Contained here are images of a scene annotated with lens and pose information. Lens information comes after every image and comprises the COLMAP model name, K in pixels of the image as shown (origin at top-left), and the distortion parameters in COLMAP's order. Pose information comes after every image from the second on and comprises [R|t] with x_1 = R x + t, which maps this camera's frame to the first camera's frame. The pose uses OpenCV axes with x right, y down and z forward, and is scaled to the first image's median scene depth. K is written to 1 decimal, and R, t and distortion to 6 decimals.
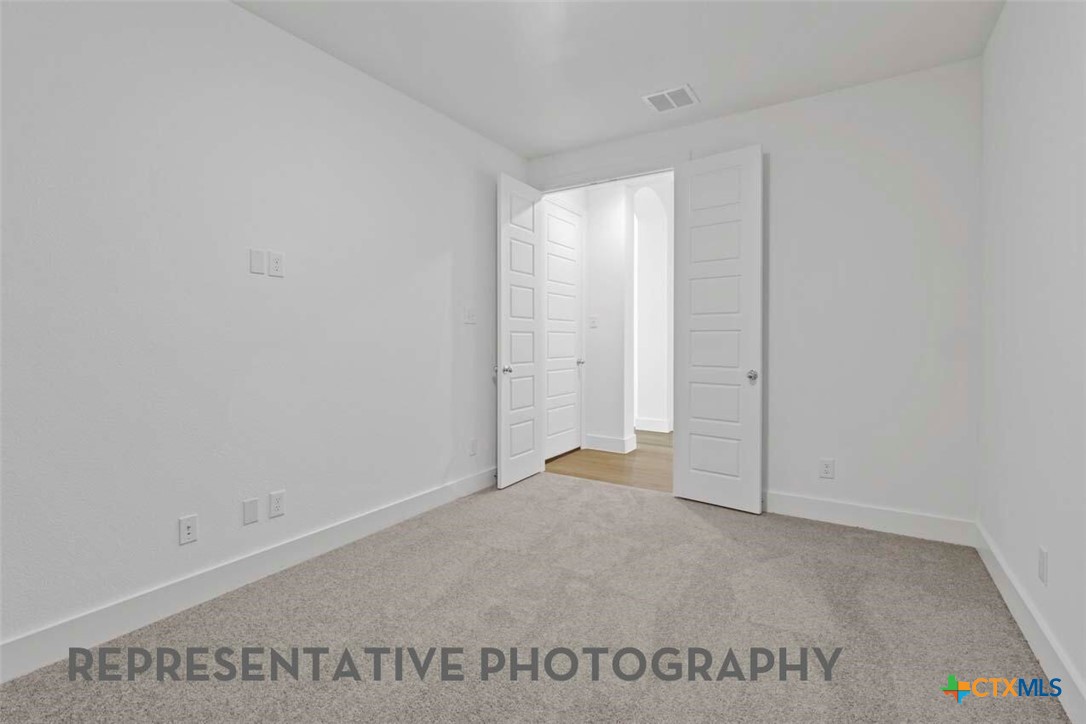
lens RADIAL K [[509.0, 0, 535.8], [0, 509.0, 358.1], [0, 0, 1]] dist [0.001420, 0.001010]
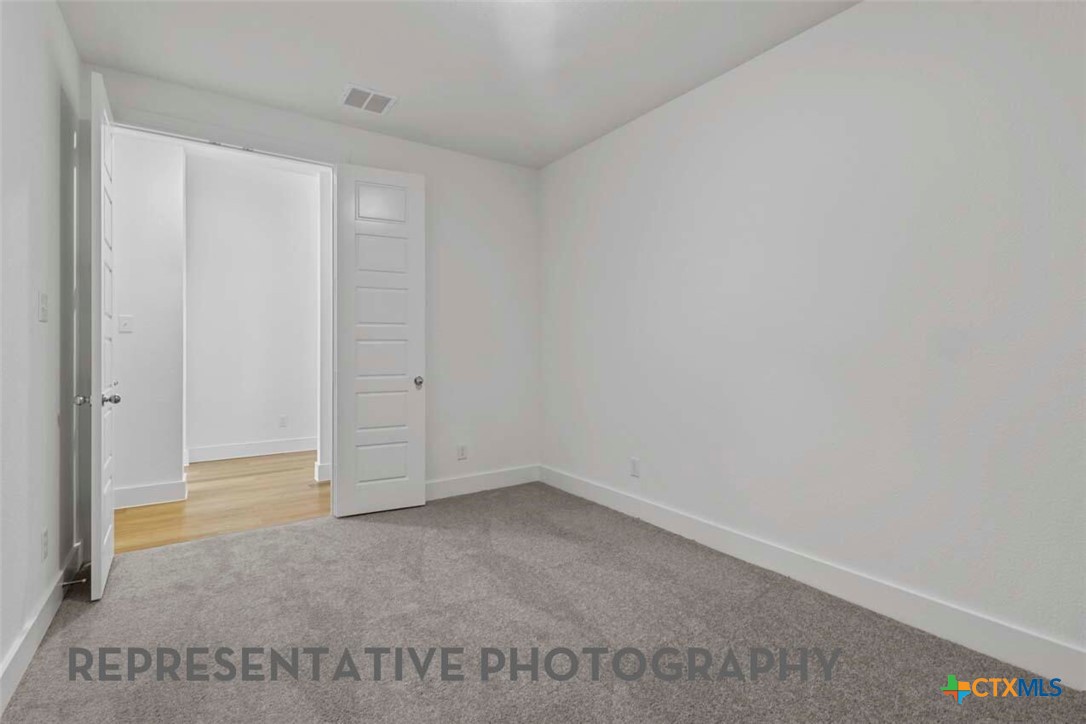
lens RADIAL K [[509.0, 0, 536.9], [0, 509.0, 357.1], [0, 0, 1]] dist [0.001420, 0.001010]
pose [[0.384072, -0.019009, 0.923107, -0.487474], [0.036309, 0.999326, 0.005472, -0.014369], [-0.922589, 0.031415, 0.384503, 0.332209]]
